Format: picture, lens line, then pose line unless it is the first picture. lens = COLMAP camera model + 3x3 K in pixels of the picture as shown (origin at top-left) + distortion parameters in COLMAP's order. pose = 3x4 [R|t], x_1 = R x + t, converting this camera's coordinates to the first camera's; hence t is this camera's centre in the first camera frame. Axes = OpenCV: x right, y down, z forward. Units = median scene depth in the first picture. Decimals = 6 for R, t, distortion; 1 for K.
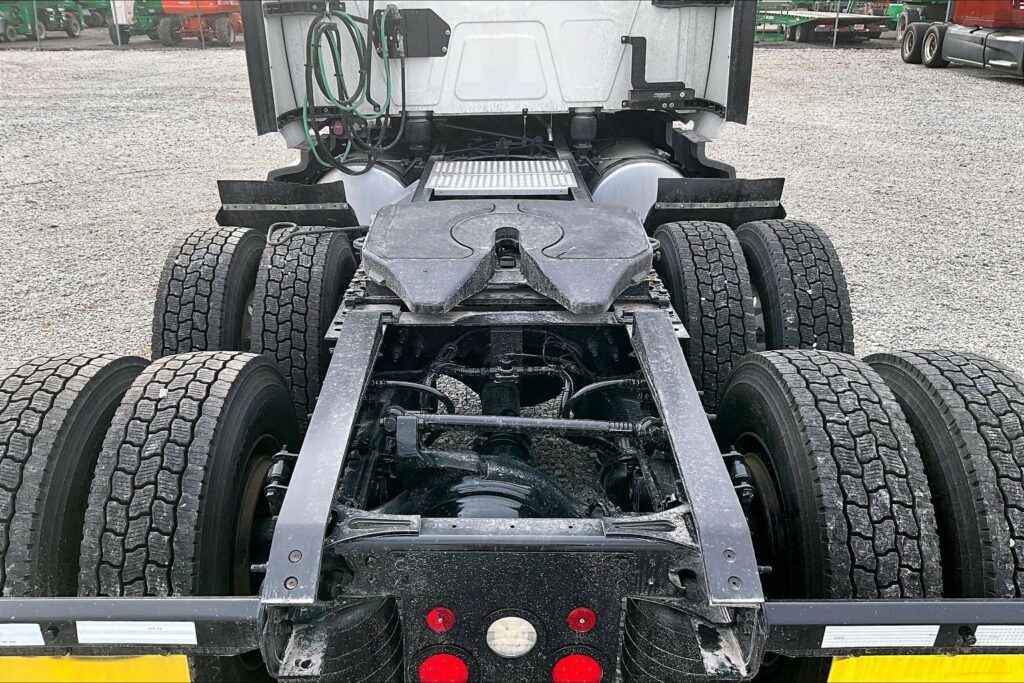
lens RADIAL K [[841.8, 0, 510.5], [0, 841.8, 335.0], [0, 0, 1]] dist [0.125948, -0.260021]
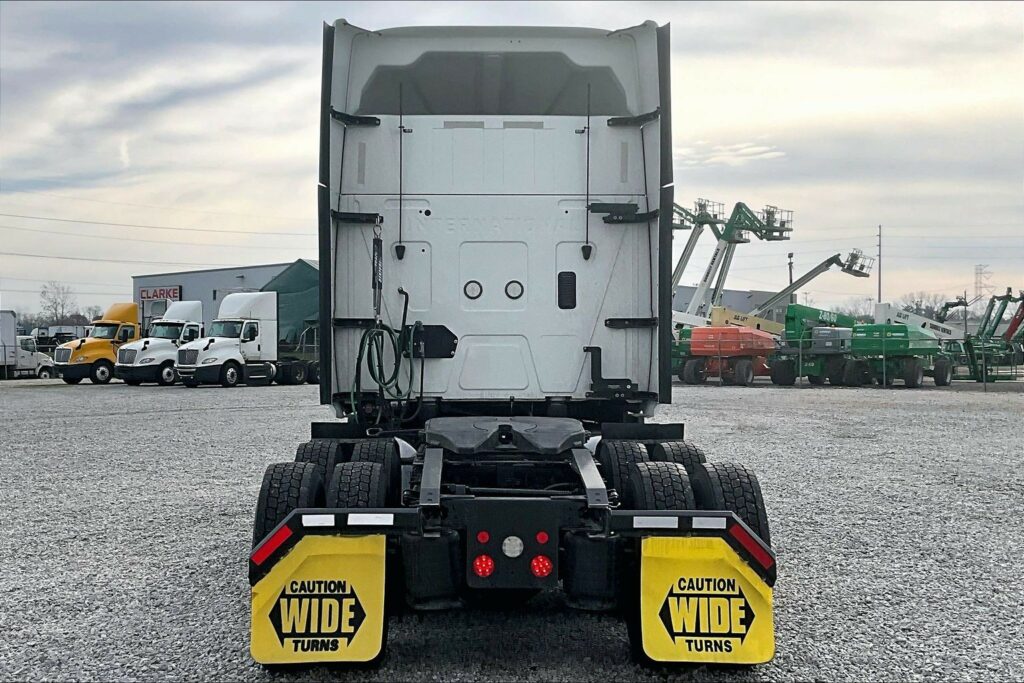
lens RADIAL K [[1233.5, 0, 546.7], [0, 1233.5, 341.7], [0, 0, 1]] dist [0.032172, 0.009398]
pose [[0.998478, 0.011209, 0.054001, -0.033363], [0.010115, 0.925303, -0.379093, 0.382816], [-0.054216, 0.379062, 0.923782, -0.806727]]
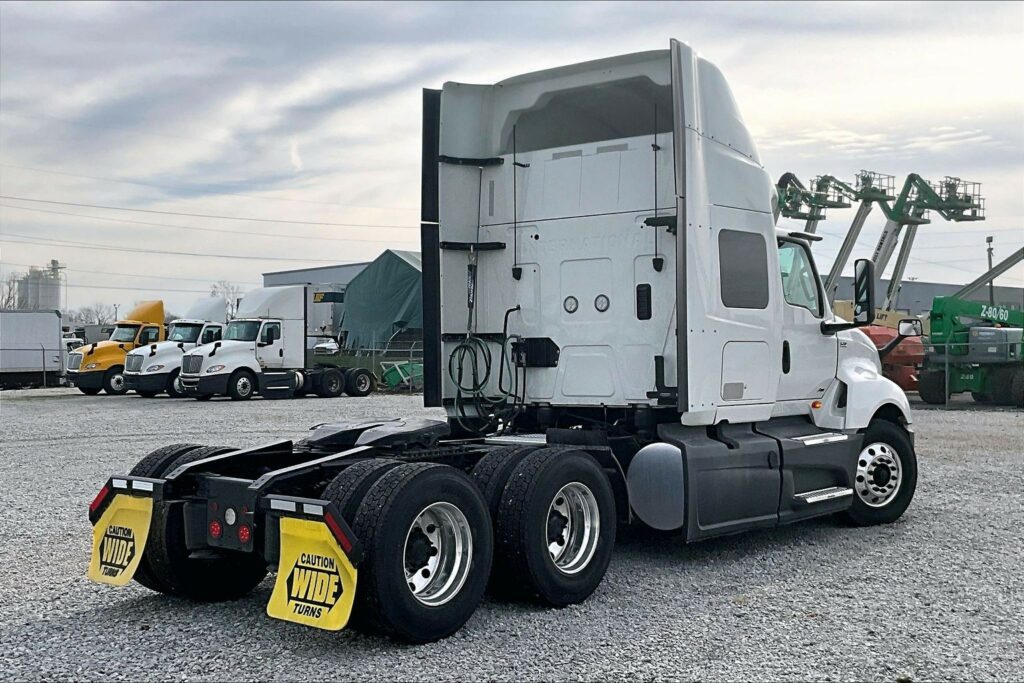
lens RADIAL K [[1257.8, 0, 512.0], [0, 1257.8, 341.5], [0, 0, 1]] dist [0.020124, 0.026361]
pose [[0.783802, 0.003196, -0.621003, 1.216529], [-0.235768, 0.926649, -0.292806, 0.290939], [0.574516, 0.375915, 0.727062, -0.654400]]
